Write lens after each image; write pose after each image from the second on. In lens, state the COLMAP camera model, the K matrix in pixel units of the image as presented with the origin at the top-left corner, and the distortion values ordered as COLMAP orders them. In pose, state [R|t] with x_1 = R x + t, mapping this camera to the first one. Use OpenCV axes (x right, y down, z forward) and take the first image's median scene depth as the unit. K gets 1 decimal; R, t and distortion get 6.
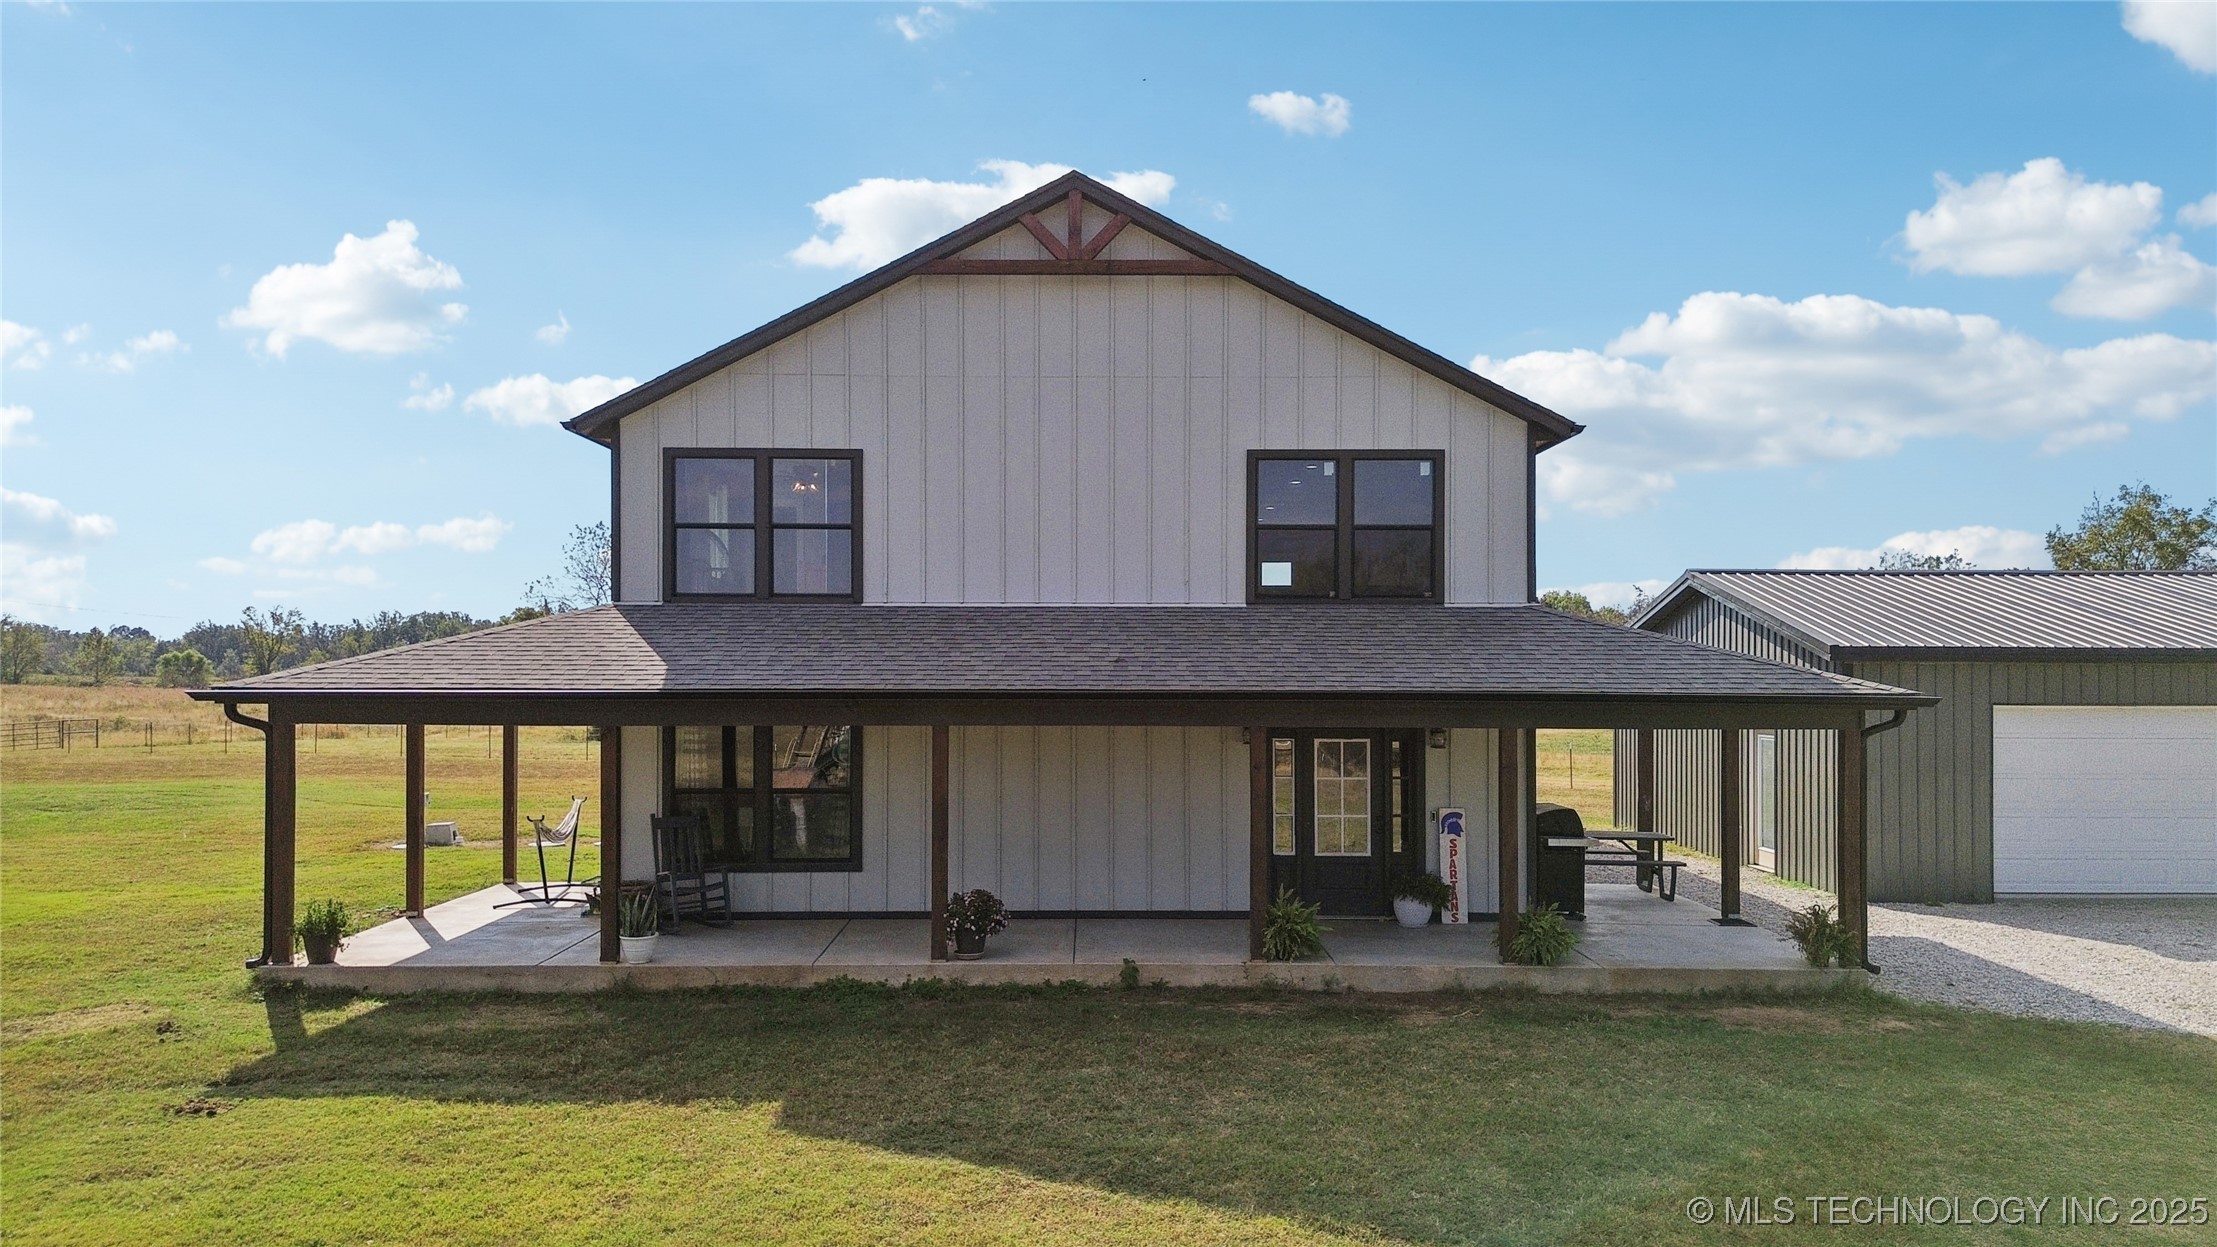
lens RADIAL K [[1737.8, 0, 1114.6], [0, 1737.8, 647.0], [0, 0, 1]] dist [0.048387, -0.001210]
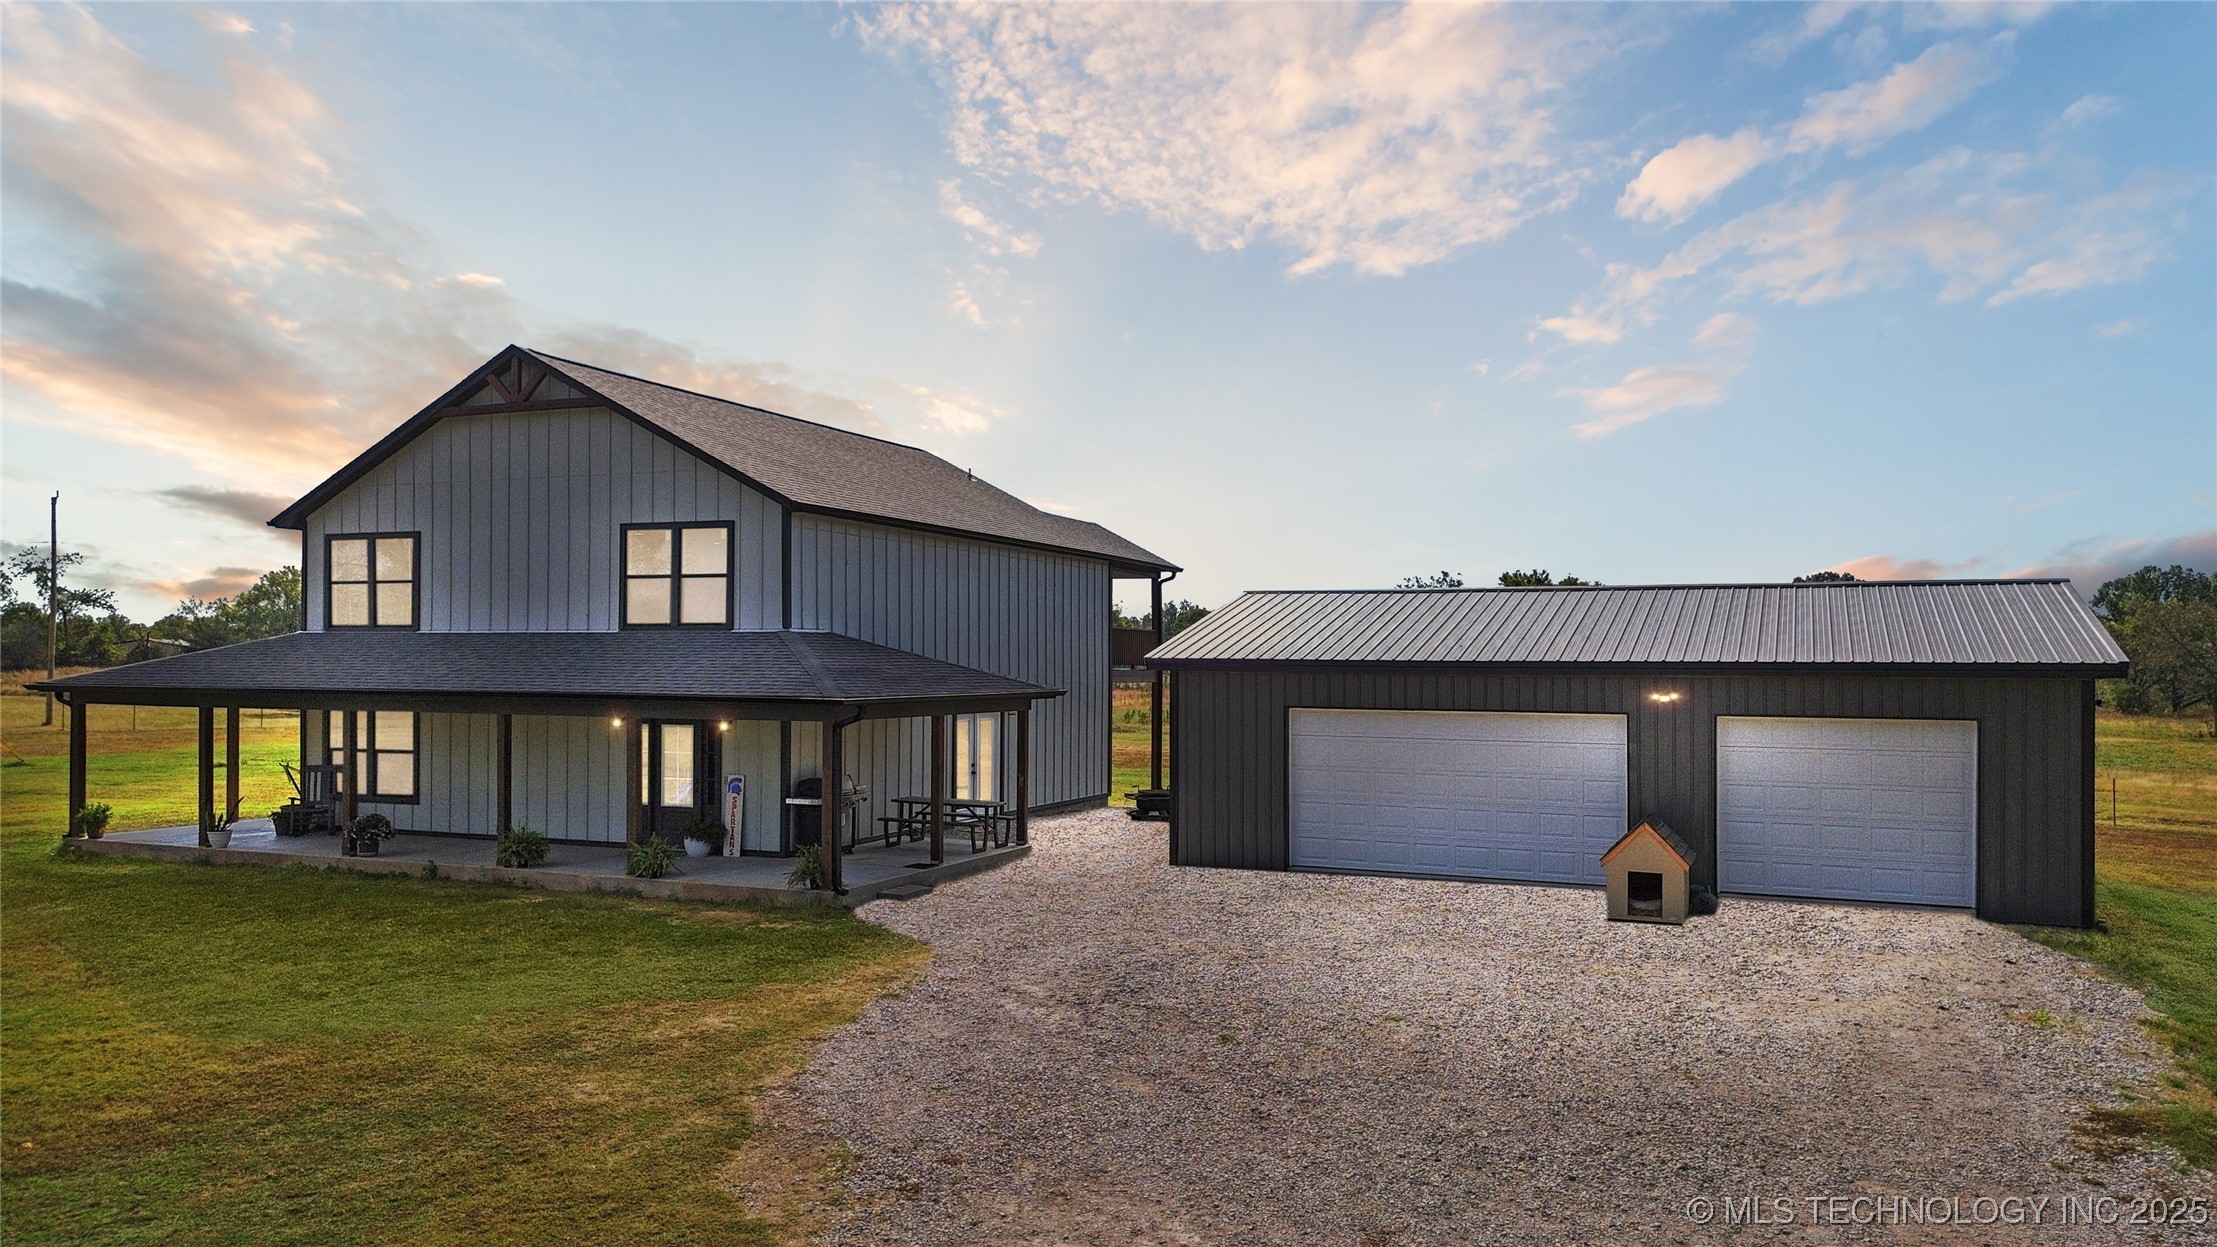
lens RADIAL K [[1597.0, 0, 1166.4], [0, 1597.0, 676.5], [0, 0, 1]] dist [0.018119, -0.000414]
pose [[0.925078, 0.004816, -0.379746, 1.013190], [-0.001305, 0.999954, 0.009504, 0.000084], [0.379774, -0.008296, 0.925042, -0.068587]]
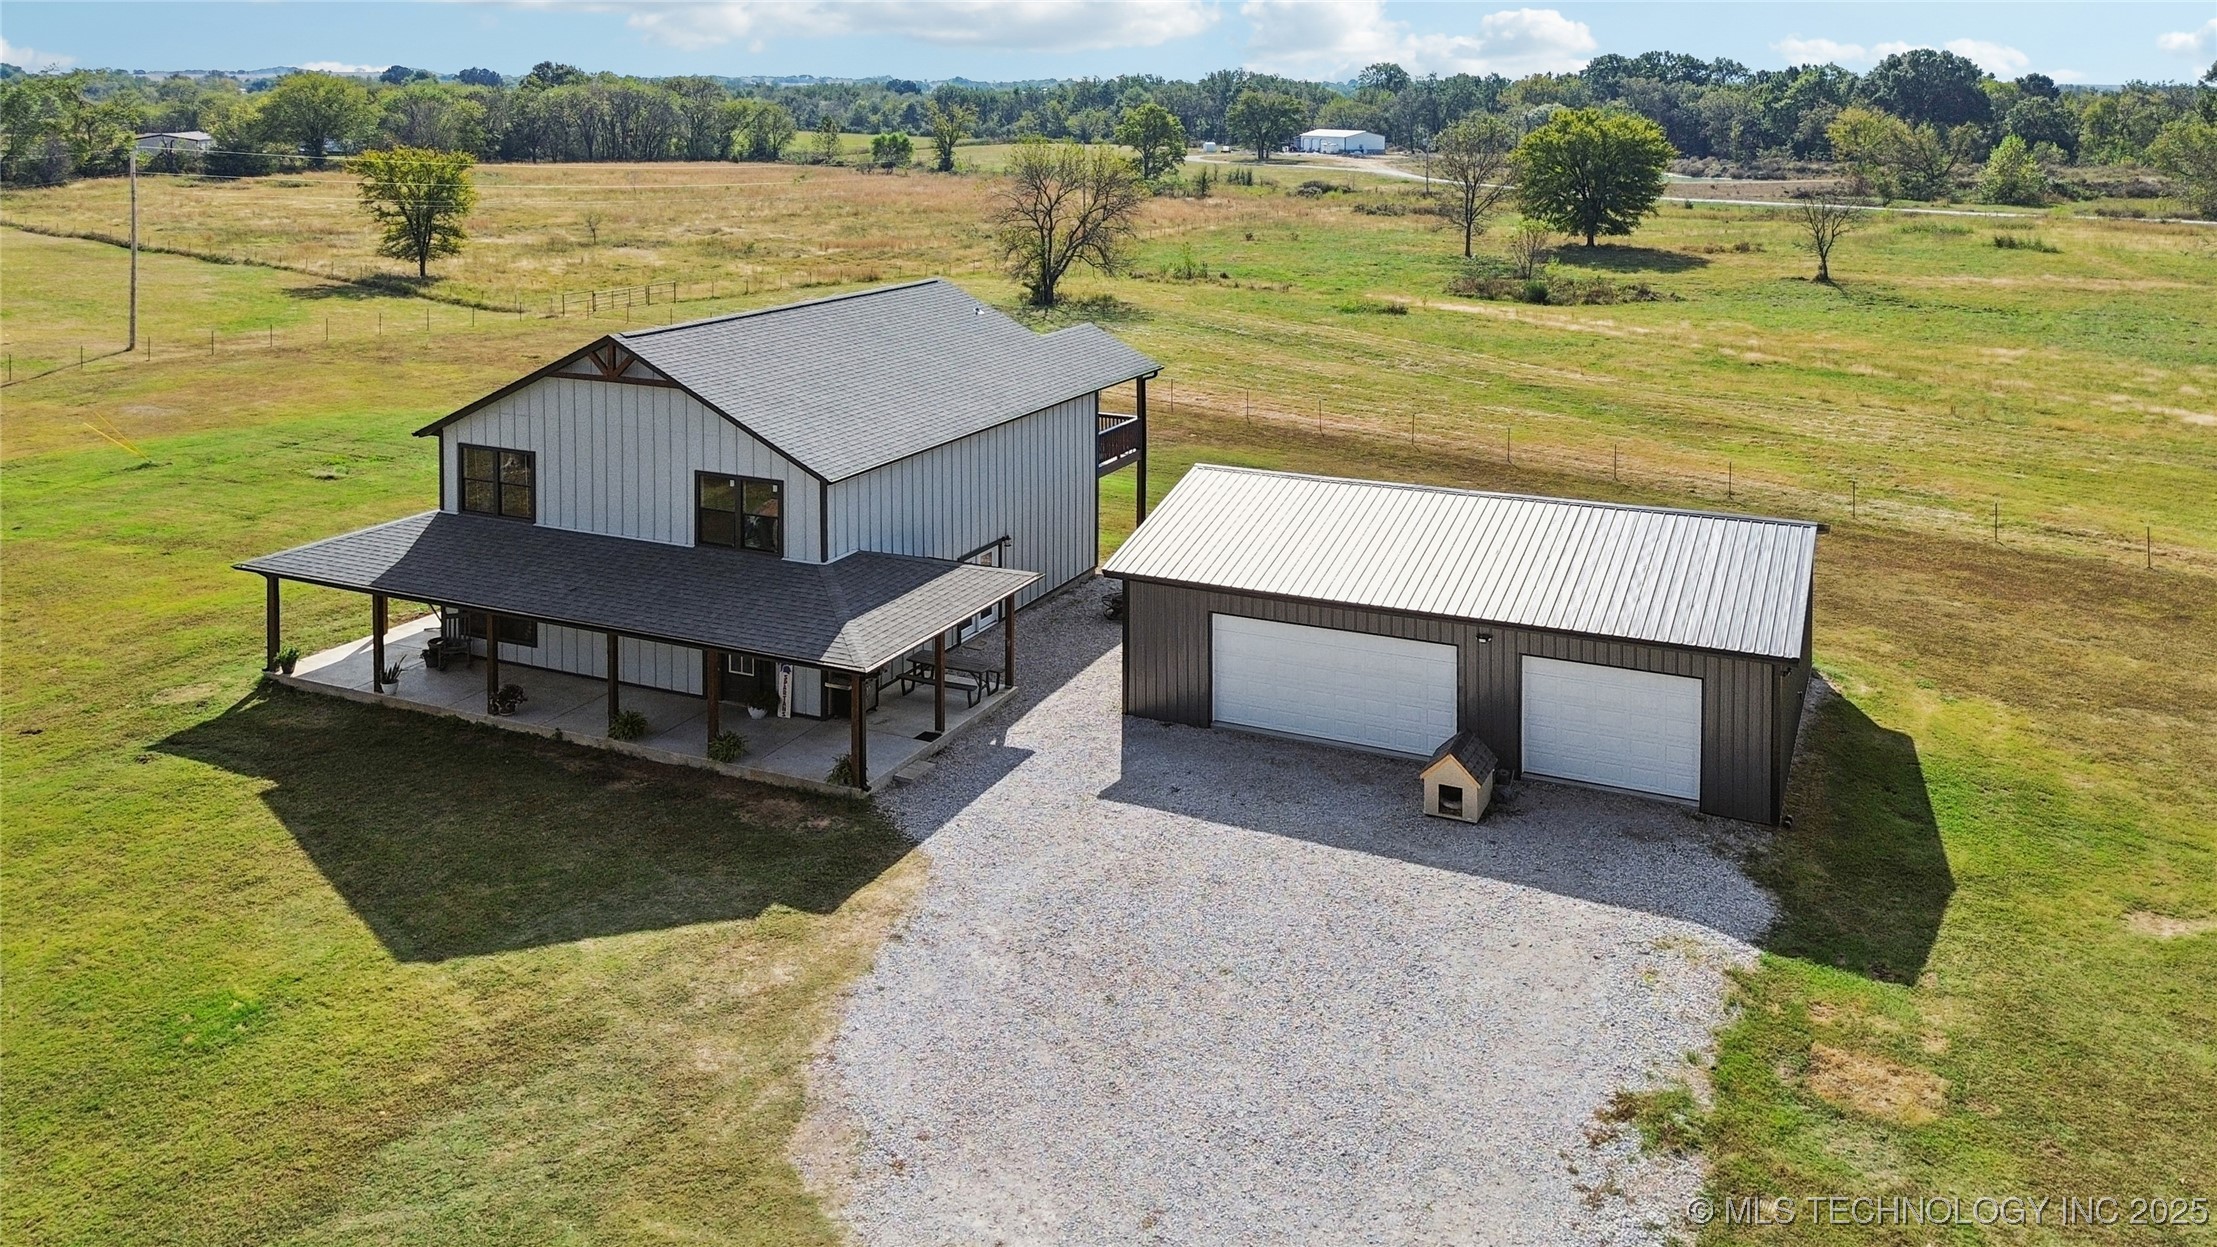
lens RADIAL K [[1664.8, 0, 1214.7], [0, 1664.8, 381.8], [0, 0, 1]] dist [0.069304, -0.071576]
pose [[0.922788, 0.077098, -0.377516, 1.266398], [-0.018025, 0.987342, 0.157579, -0.485046], [0.384887, -0.138607, 0.912497, -0.409119]]
